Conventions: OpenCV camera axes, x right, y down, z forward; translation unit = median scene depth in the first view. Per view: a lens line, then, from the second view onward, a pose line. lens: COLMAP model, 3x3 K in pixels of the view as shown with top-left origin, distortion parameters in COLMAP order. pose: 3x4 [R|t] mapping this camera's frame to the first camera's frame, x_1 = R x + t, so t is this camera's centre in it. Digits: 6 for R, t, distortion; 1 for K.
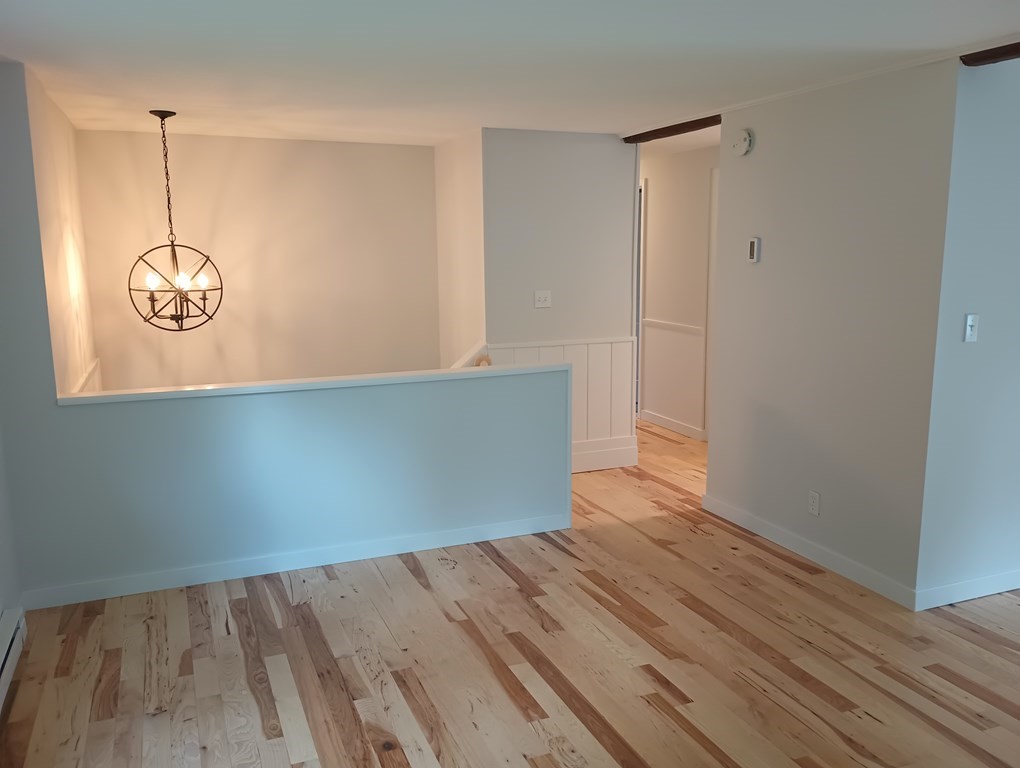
lens RADIAL K [[845.4, 0, 512.1], [0, 845.4, 380.4], [0, 0, 1]] dist [0.087670, -0.107958]
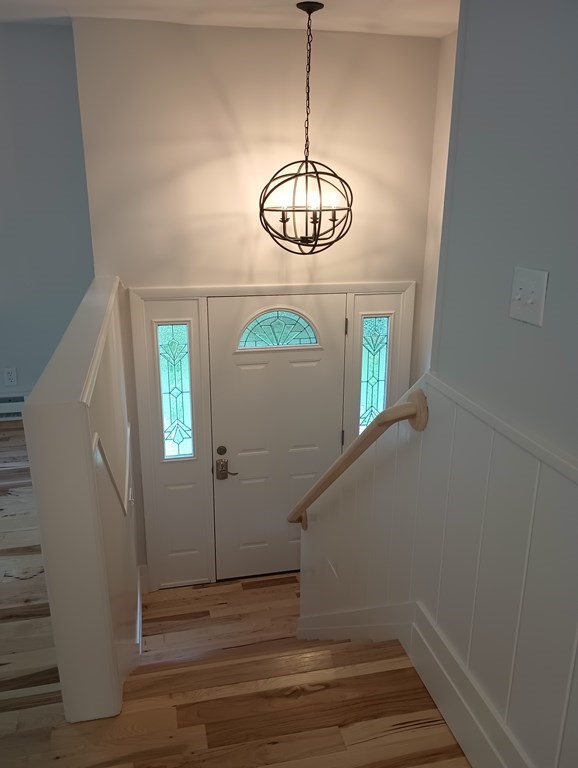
lens RADIAL K [[636.6, 0, 289.0], [0, 636.6, 384.0], [0, 0, 1]] dist [0.087670, -0.107958]
pose [[-0.156792, 0.296596, -0.942044, 0.486666], [-0.155745, 0.934482, 0.320137, -0.214024], [0.975274, 0.196913, -0.100326, 1.547897]]
